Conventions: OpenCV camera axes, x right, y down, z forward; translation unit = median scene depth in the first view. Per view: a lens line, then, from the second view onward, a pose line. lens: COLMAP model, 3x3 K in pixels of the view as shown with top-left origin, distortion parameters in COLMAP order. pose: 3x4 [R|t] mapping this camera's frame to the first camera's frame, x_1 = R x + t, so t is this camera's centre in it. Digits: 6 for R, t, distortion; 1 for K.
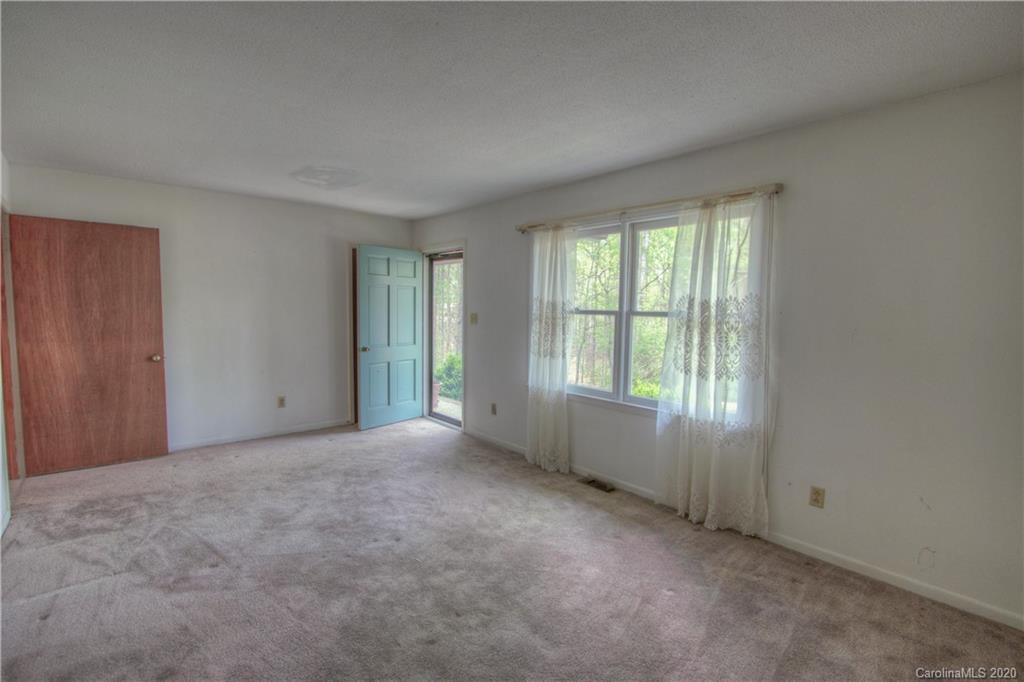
lens RADIAL K [[480.4, 0, 506.7], [0, 480.4, 341.1], [0, 0, 1]] dist [-0.001302, 0.001461]
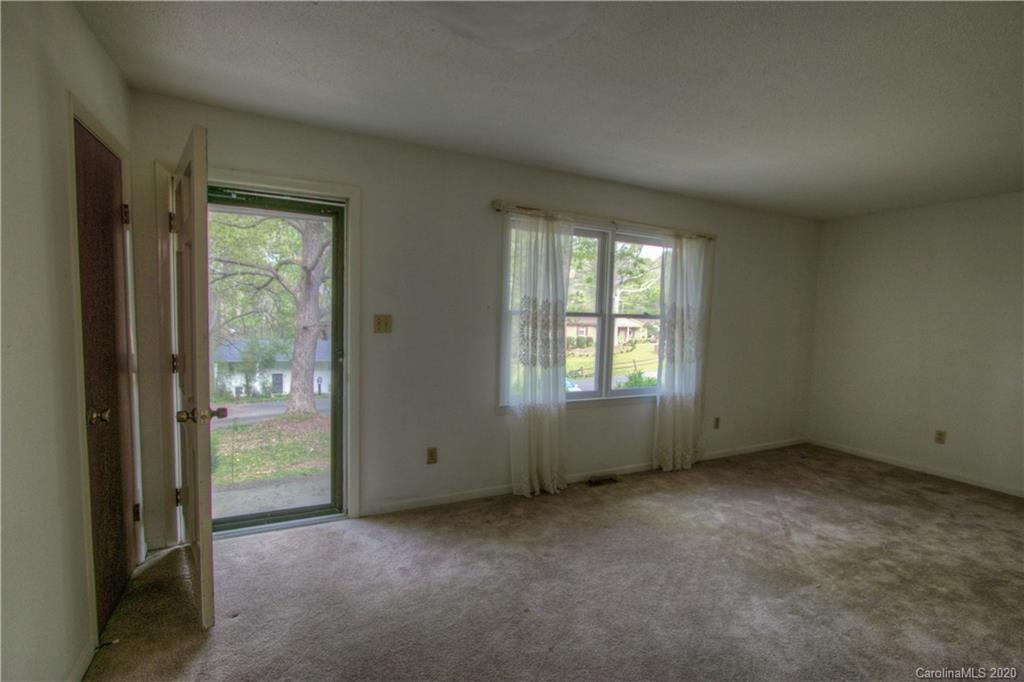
lens RADIAL K [[480.4, 0, 506.7], [0, 480.4, 341.1], [0, 0, 1]] dist [-0.001302, 0.001461]
pose [[0.236722, -0.077177, 0.968507, -0.832088], [0.037687, 0.996819, 0.070222, -0.082574], [-0.970846, 0.019877, 0.238877, 0.934779]]
